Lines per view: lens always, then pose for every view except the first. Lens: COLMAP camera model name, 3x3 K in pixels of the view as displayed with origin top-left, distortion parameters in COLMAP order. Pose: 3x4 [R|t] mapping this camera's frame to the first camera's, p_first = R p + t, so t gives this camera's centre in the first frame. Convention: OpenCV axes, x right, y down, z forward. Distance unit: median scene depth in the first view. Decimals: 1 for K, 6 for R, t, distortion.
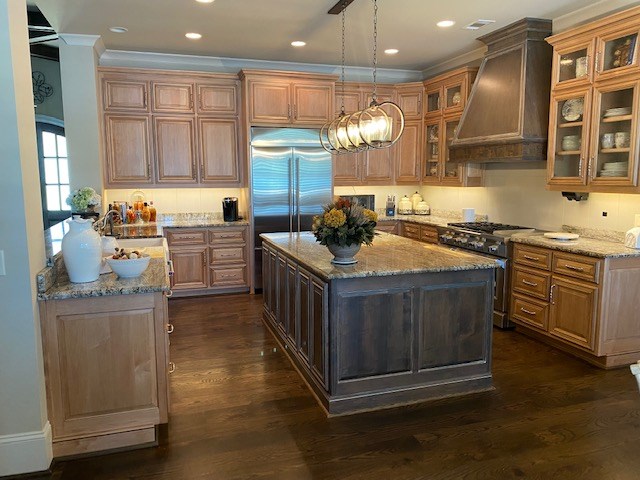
lens RADIAL K [[490.3, 0, 320.0], [0, 490.3, 240.0], [0, 0, 1]] dist [0.002943, 0.003352]
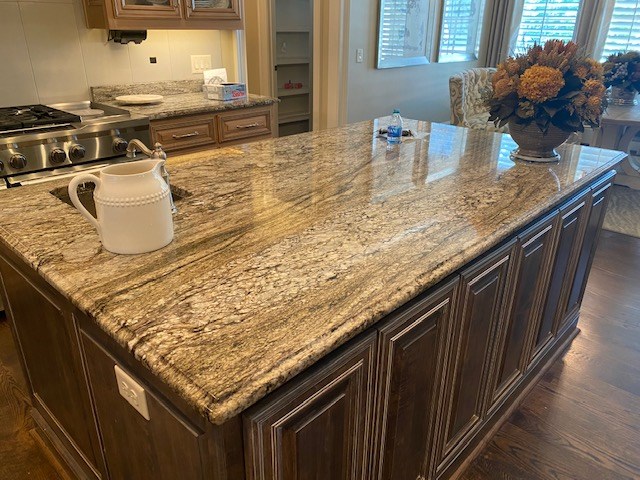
lens RADIAL K [[490.3, 0, 320.0], [0, 490.3, 240.0], [0, 0, 1]] dist [0.002943, 0.003352]
pose [[-0.483957, -0.352577, 0.800921, -0.184791], [0.104658, 0.885354, 0.452985, -0.089533], [-0.868811, 0.303048, -0.391573, 0.838869]]
